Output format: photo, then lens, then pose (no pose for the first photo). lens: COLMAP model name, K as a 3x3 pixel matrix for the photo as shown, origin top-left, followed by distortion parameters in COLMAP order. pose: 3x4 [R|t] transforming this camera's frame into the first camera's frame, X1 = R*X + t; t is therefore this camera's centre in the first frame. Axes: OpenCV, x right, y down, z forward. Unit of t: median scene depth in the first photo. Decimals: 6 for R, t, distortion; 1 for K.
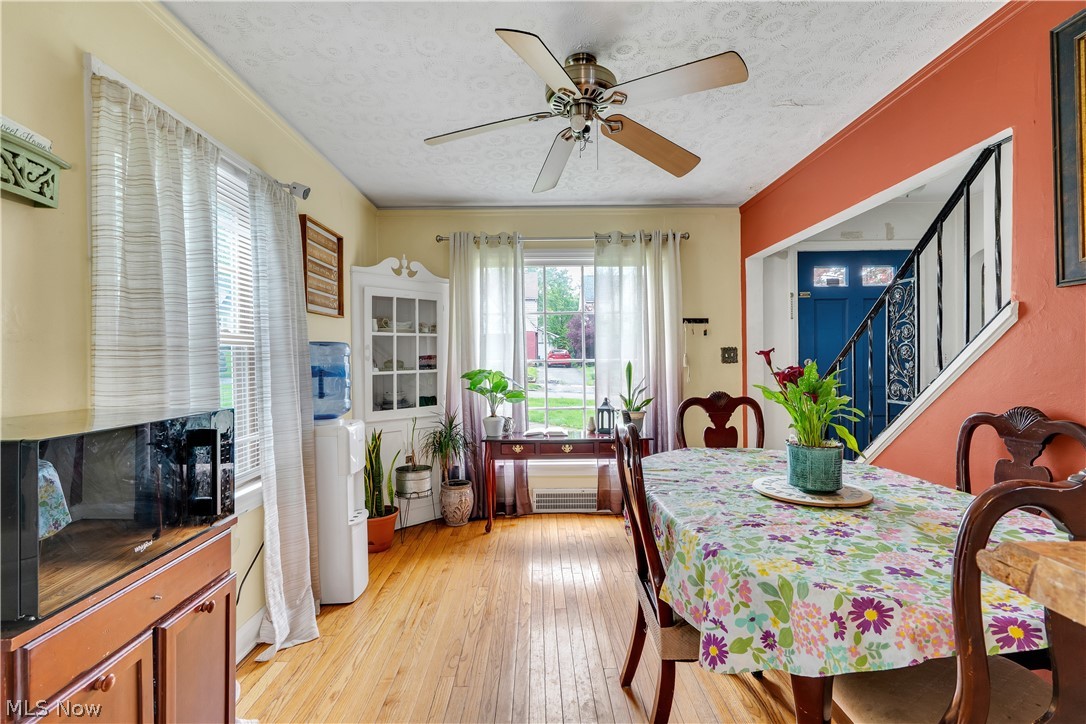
lens RADIAL K [[495.5, 0, 539.7], [0, 495.5, 355.3], [0, 0, 1]] dist [-0.003258, 0.000246]
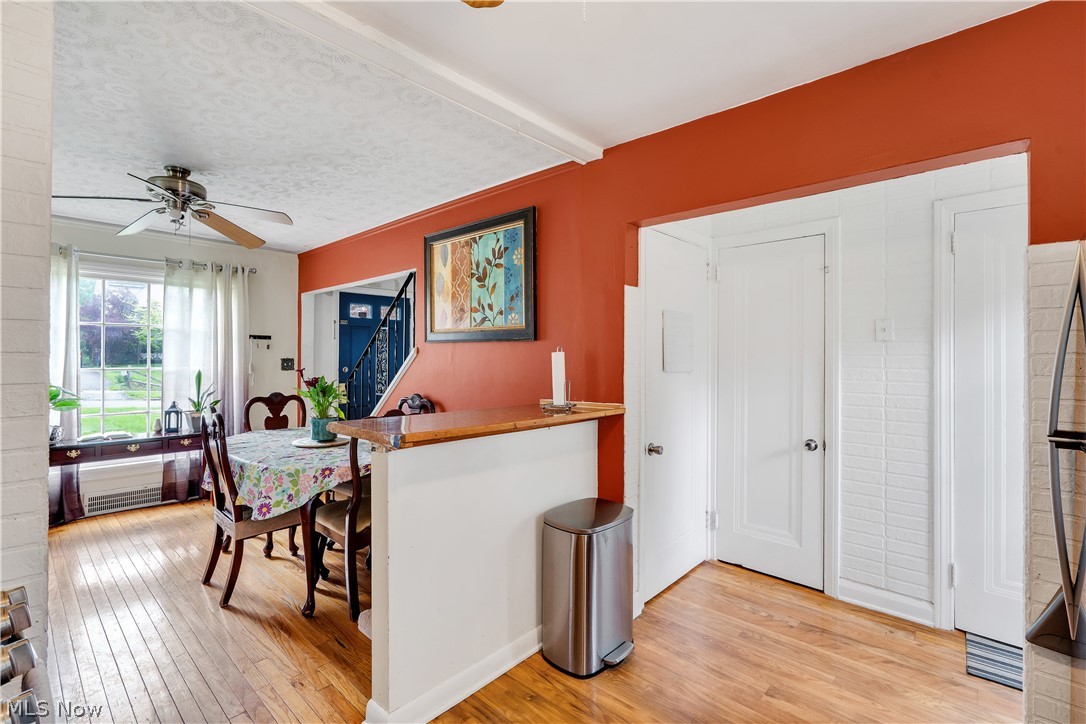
lens RADIAL K [[495.5, 0, 539.7], [0, 495.5, 355.3], [0, 0, 1]] dist [-0.003258, 0.000246]
pose [[0.683927, 0.014759, 0.729402, -0.129021], [-0.016651, 0.999851, -0.004619, -0.030821], [-0.729361, -0.008986, 0.684070, -0.419062]]
